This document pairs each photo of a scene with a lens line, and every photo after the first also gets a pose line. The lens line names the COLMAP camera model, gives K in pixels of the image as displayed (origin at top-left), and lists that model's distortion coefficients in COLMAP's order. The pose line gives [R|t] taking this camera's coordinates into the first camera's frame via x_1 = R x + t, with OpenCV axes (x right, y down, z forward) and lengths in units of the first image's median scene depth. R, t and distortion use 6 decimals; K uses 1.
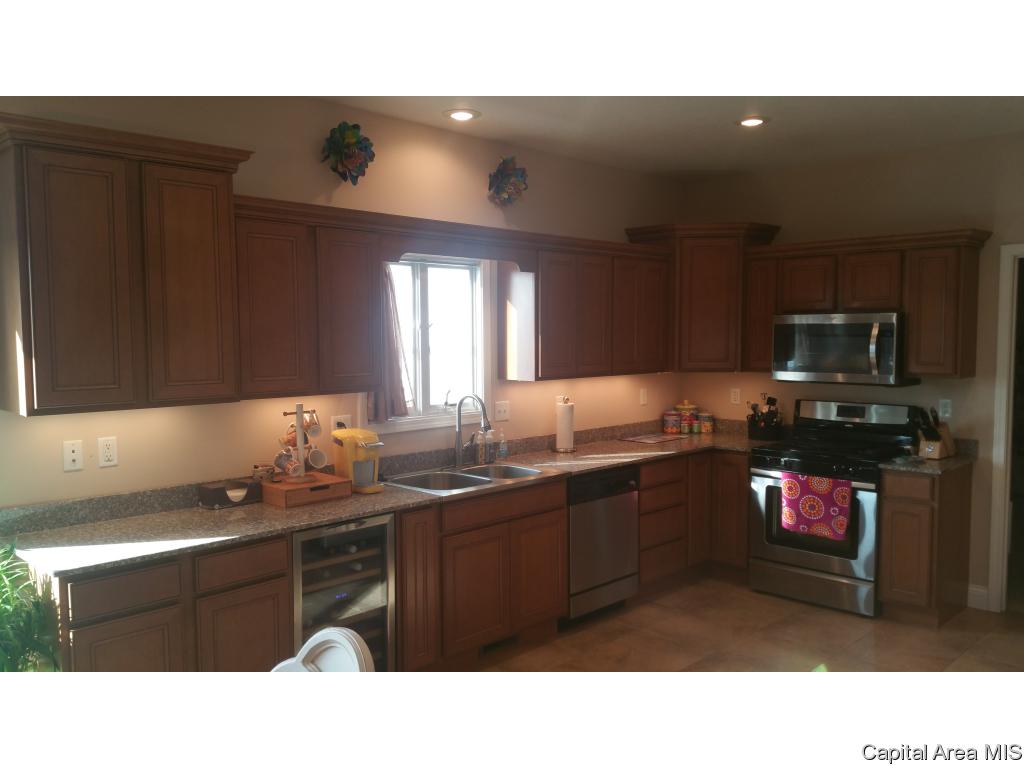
lens RADIAL K [[826.9, 0, 481.3], [0, 826.9, 387.3], [0, 0, 1]] dist [0.067449, -0.135591]
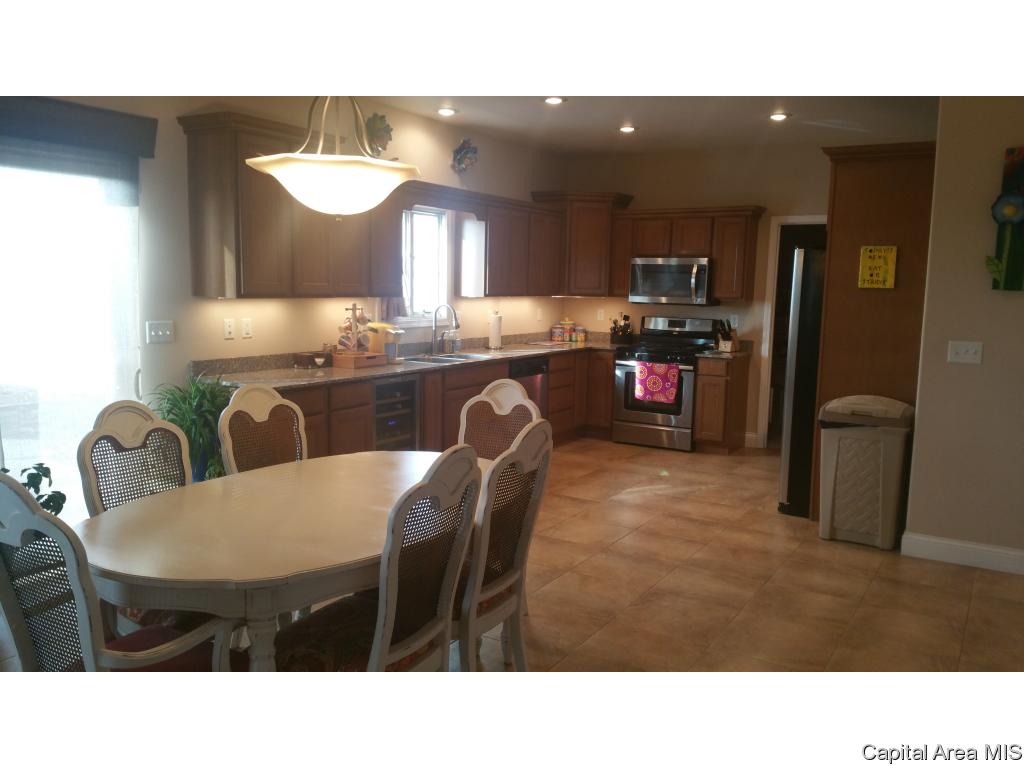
lens RADIAL K [[826.9, 0, 502.3], [0, 826.9, 391.1], [0, 0, 1]] dist [0.067449, -0.135591]
pose [[0.970074, -0.005380, 0.242751, -0.252537], [-0.011213, 0.997695, 0.066921, 0.059061], [-0.242551, -0.067640, 0.967778, -0.423693]]
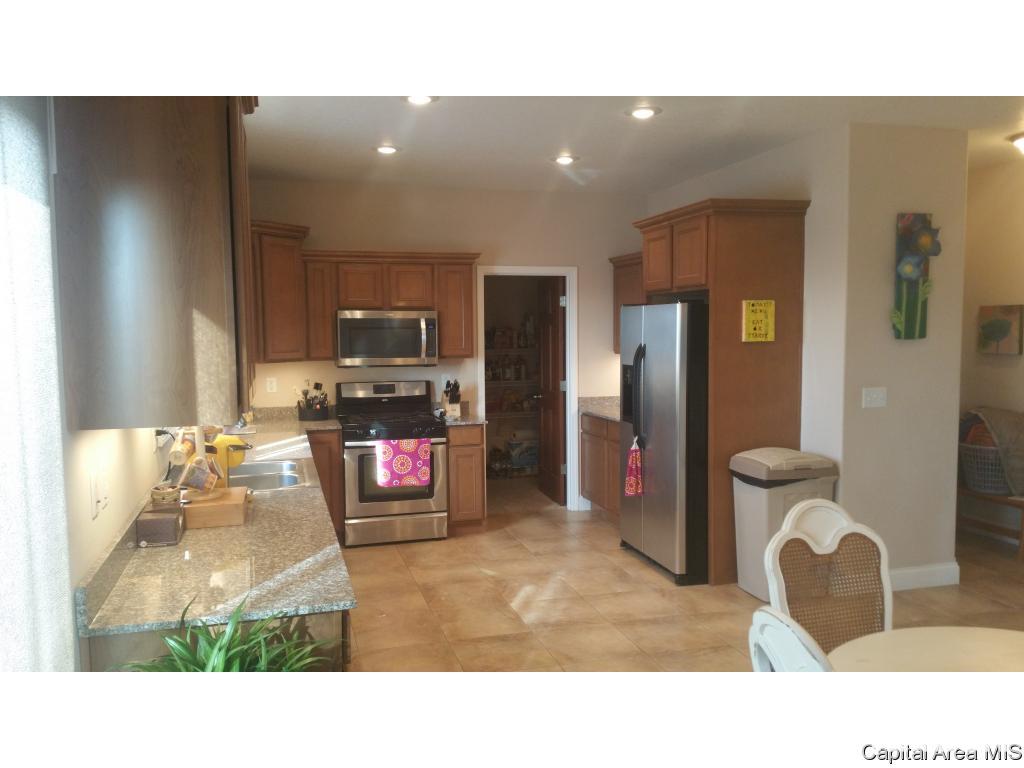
lens RADIAL K [[826.9, 0, 509.8], [0, 826.9, 398.6], [0, 0, 1]] dist [0.067449, -0.135591]
pose [[0.476454, -0.072831, 0.876178, -0.619556], [0.065432, 0.996737, 0.047271, -0.003311], [-0.876761, 0.034807, 0.479665, 0.258167]]
